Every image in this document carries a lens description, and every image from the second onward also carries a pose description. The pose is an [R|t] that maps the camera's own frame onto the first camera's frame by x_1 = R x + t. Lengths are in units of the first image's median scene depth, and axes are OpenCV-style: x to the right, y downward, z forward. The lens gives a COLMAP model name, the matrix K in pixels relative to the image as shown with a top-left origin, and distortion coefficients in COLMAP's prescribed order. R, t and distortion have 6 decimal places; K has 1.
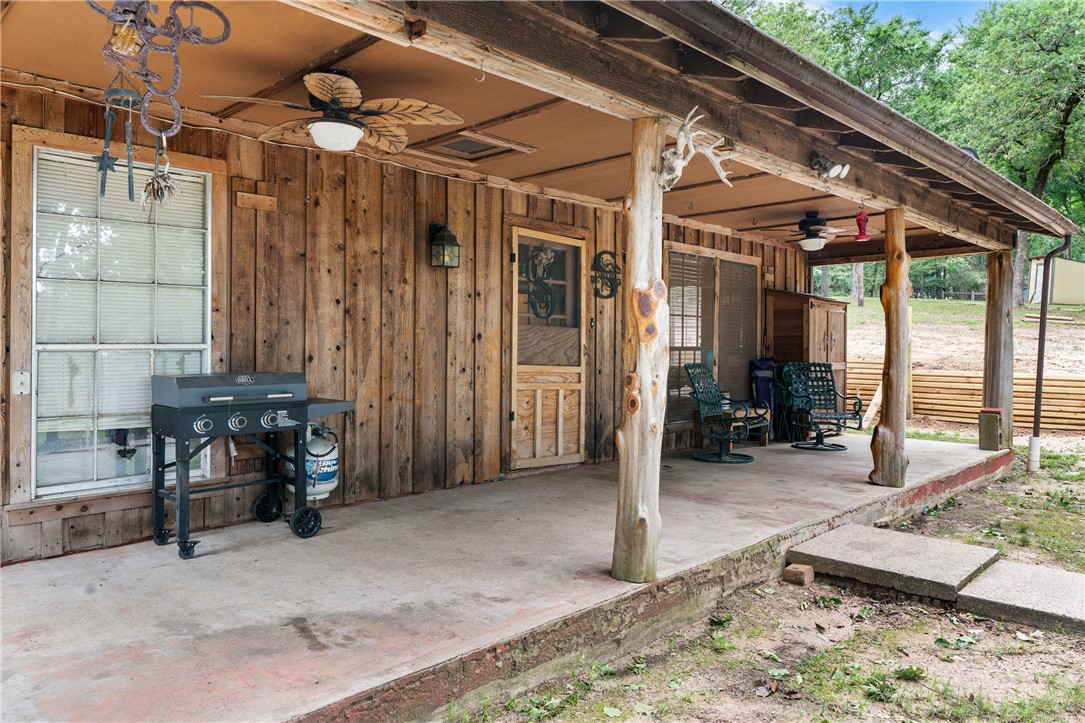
lens RADIAL K [[736.2, 0, 538.0], [0, 736.2, 341.9], [0, 0, 1]] dist [-0.007773, -0.002401]
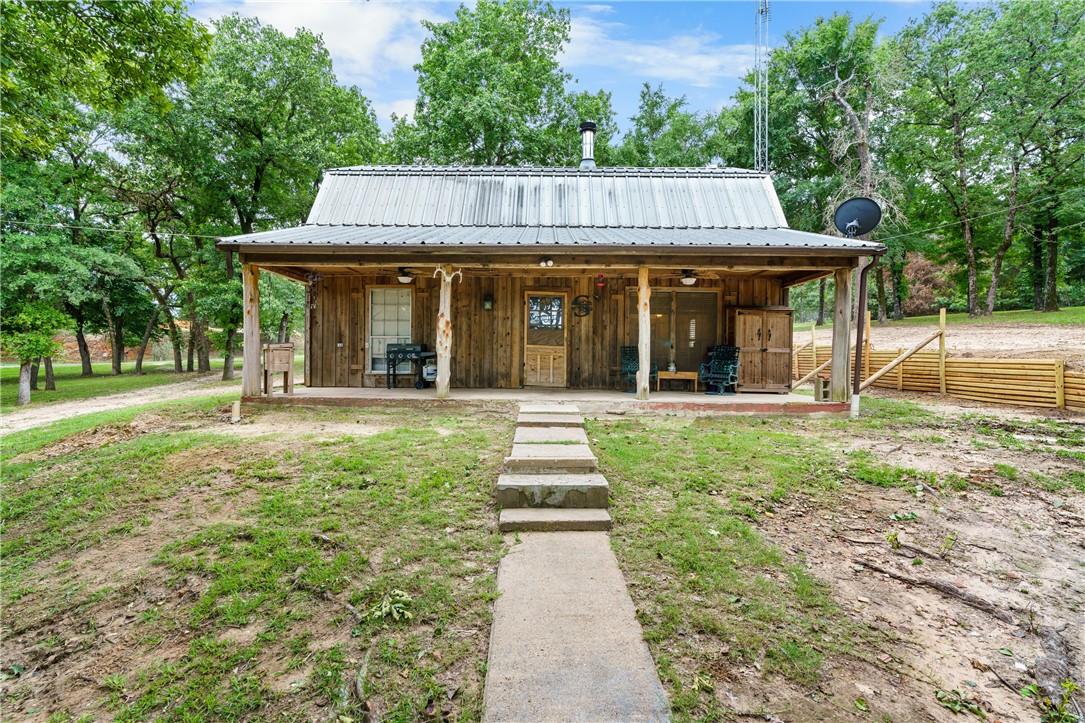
lens RADIAL K [[500.5, 0, 542.5], [0, 500.5, 361.5], [0, 0, 1]] dist [-0.000311, -0.000117]
pose [[0.697153, 0.006859, -0.716889, 1.263908], [-0.002839, 0.999973, 0.006806, 0.078205], [0.716916, -0.002709, 0.697154, -0.177588]]
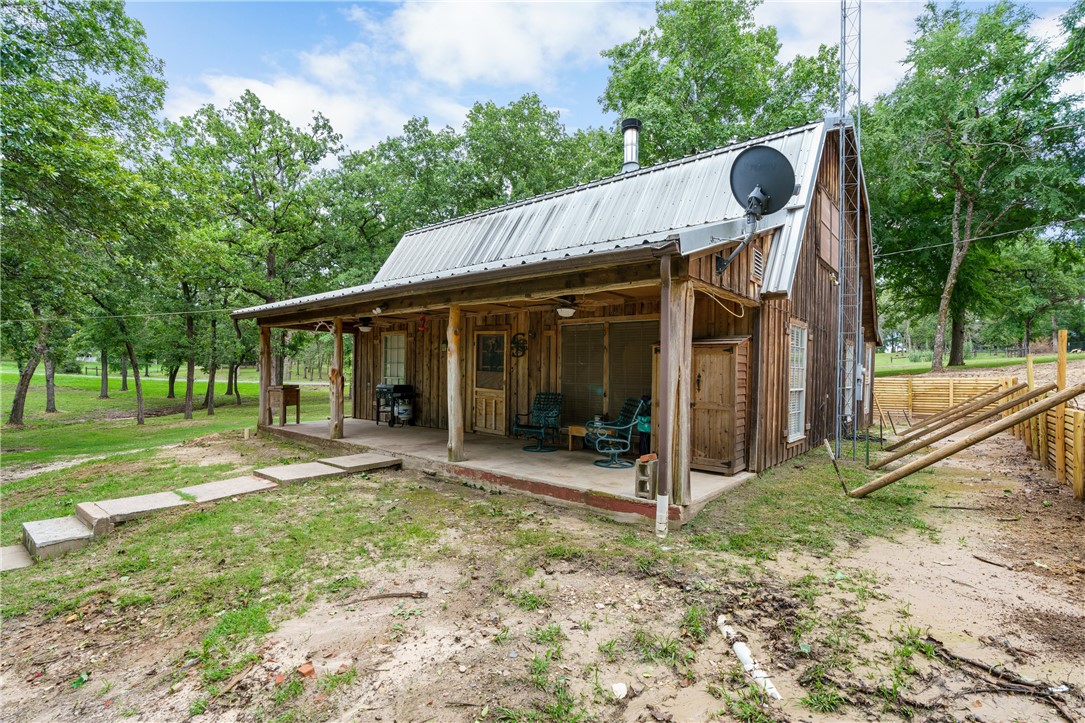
lens RADIAL K [[505.5, 0, 538.3], [0, 505.5, 377.9], [0, 0, 1]] dist [-0.000882, -0.000111]
pose [[0.077014, 0.003494, -0.997024, 1.658790], [-0.014879, 0.999887, 0.002355, -0.008079], [0.996919, 0.014654, 0.077057, 1.081443]]
